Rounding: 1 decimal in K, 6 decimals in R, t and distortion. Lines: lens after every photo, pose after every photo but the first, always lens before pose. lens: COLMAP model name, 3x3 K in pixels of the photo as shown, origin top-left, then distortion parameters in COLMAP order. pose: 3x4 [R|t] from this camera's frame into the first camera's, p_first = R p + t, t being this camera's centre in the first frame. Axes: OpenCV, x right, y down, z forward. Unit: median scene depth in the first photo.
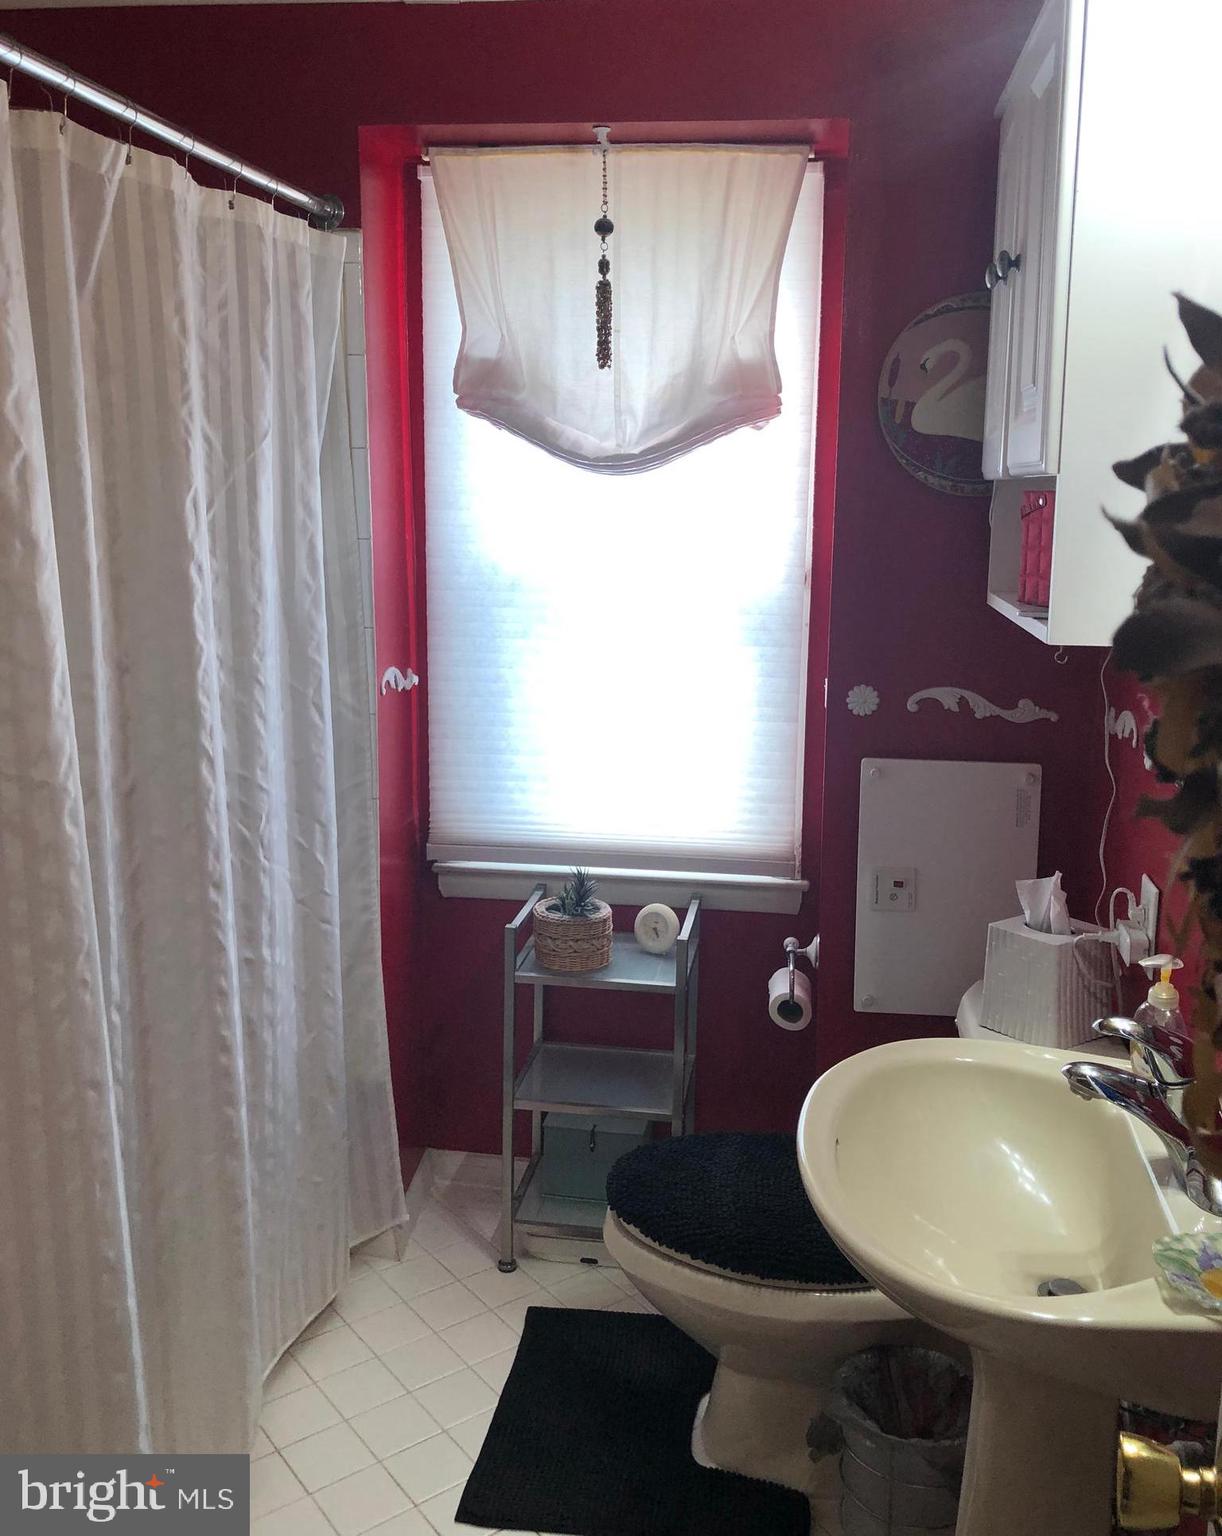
lens RADIAL K [[1498.7, 0, 611.0], [0, 1498.7, 768.0], [0, 0, 1]] dist [-0.004439, 0.004455]
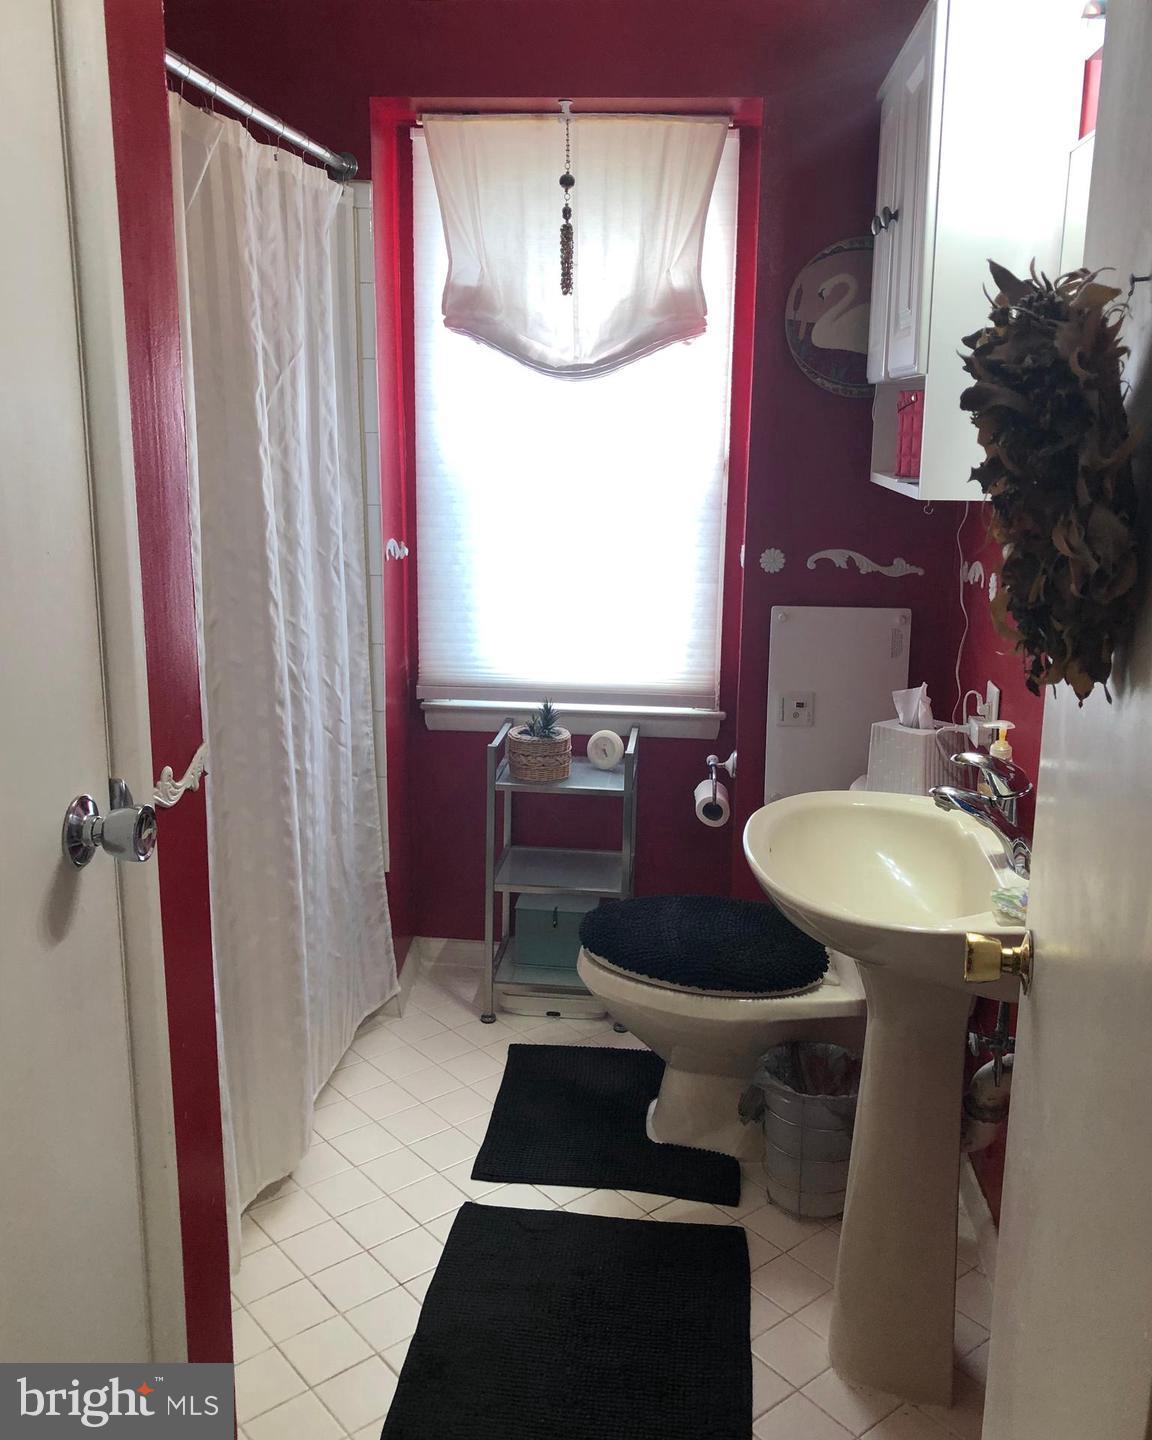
lens RADIAL K [[1374.6, 0, 576.0], [0, 1374.6, 720.0], [0, 0, 1]] dist [-0.003018, -0.026428]
pose [[0.998938, -0.009248, 0.045136, -0.052060], [0.007497, 0.999219, 0.038806, 0.043785], [-0.045460, -0.038426, 0.998227, -0.160306]]
